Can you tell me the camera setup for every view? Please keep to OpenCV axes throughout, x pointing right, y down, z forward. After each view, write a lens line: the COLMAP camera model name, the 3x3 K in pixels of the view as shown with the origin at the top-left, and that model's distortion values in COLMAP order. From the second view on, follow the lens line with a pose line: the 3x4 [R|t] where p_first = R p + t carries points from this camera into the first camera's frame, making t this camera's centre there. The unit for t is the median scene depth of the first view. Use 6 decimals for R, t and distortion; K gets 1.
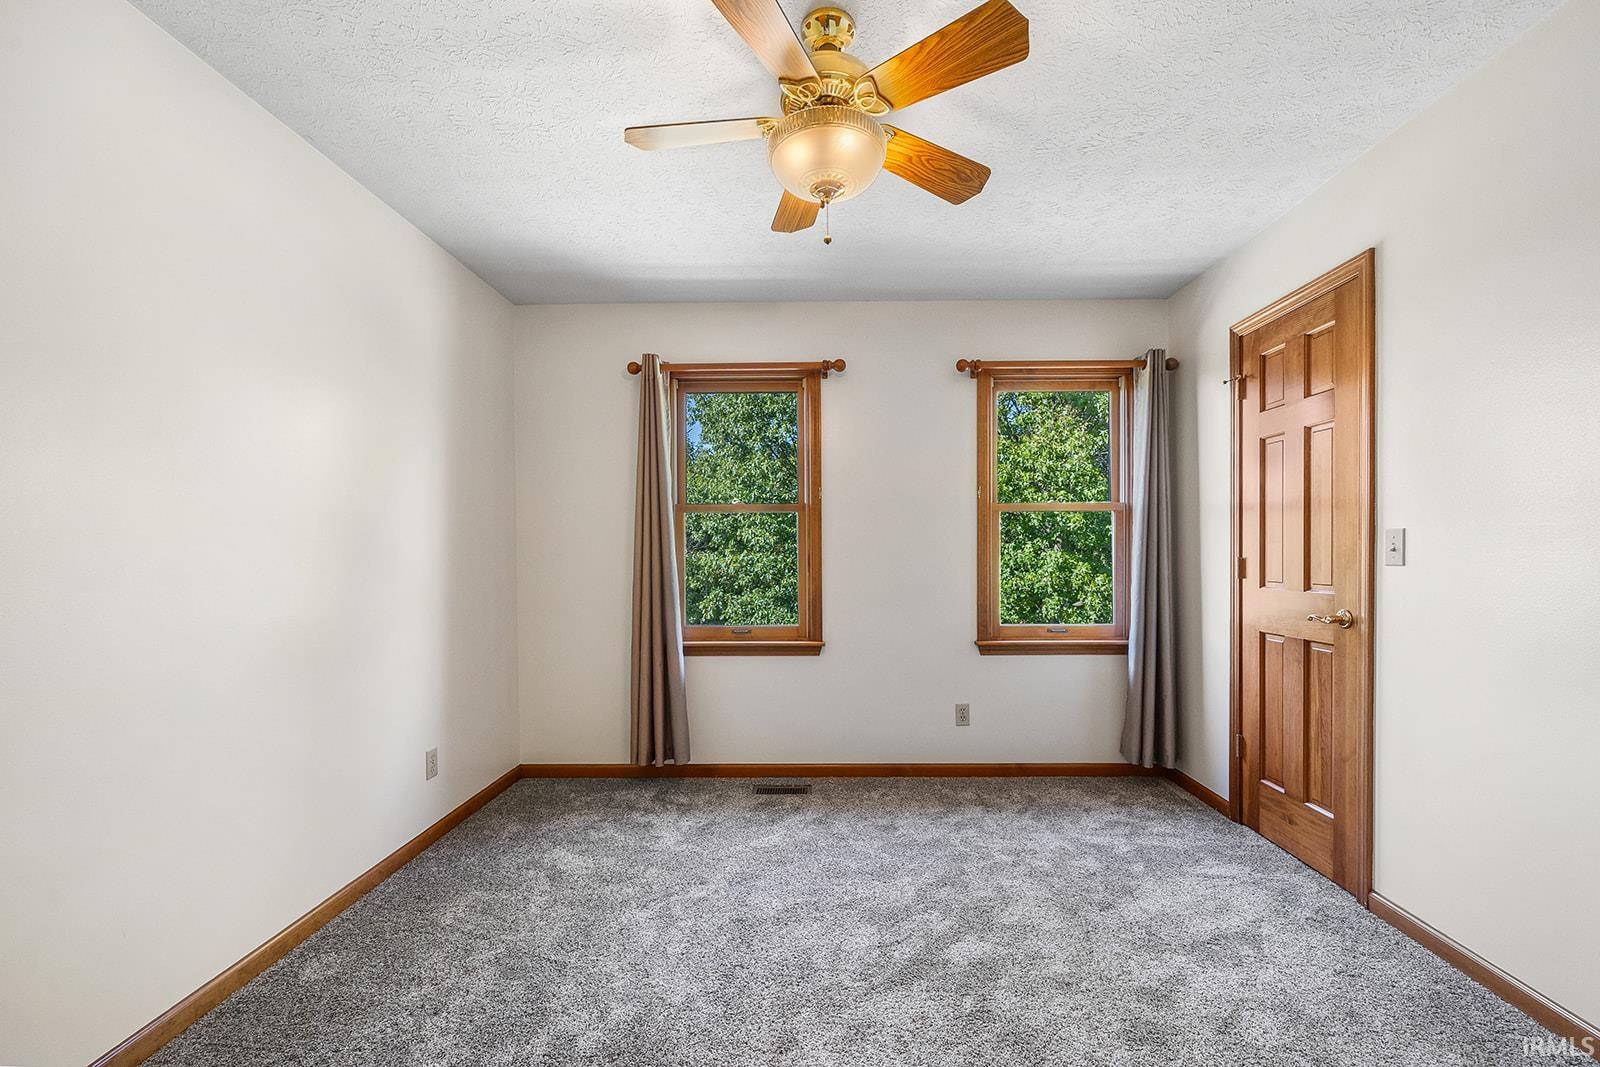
lens RADIAL K [[662.9, 0, 799.4], [0, 662.9, 549.6], [0, 0, 1]] dist [-0.000829, 0.000337]
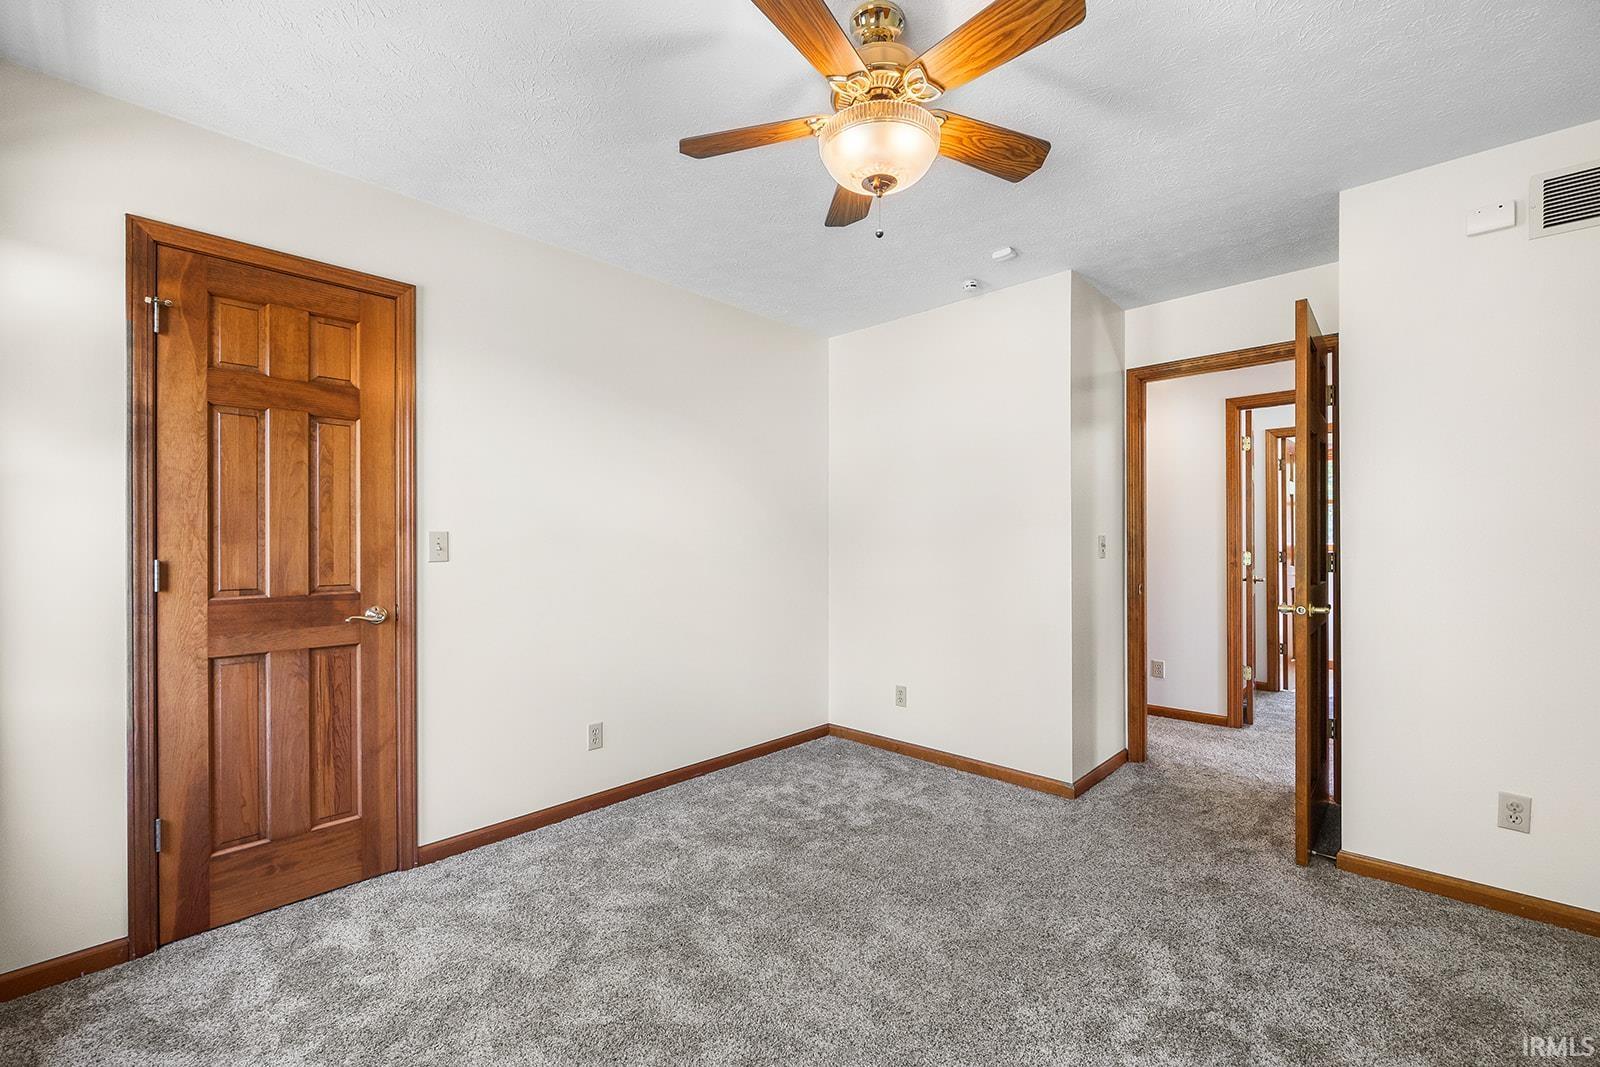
lens RADIAL K [[662.9, 0, 790.5], [0, 662.9, 539.8], [0, 0, 1]] dist [-0.000829, 0.000337]
pose [[-0.750094, 0.013553, 0.661193, -0.330732], [0.007970, 0.999903, -0.011454, 0.002972], [-0.661284, -0.003322, -0.750129, 1.249652]]
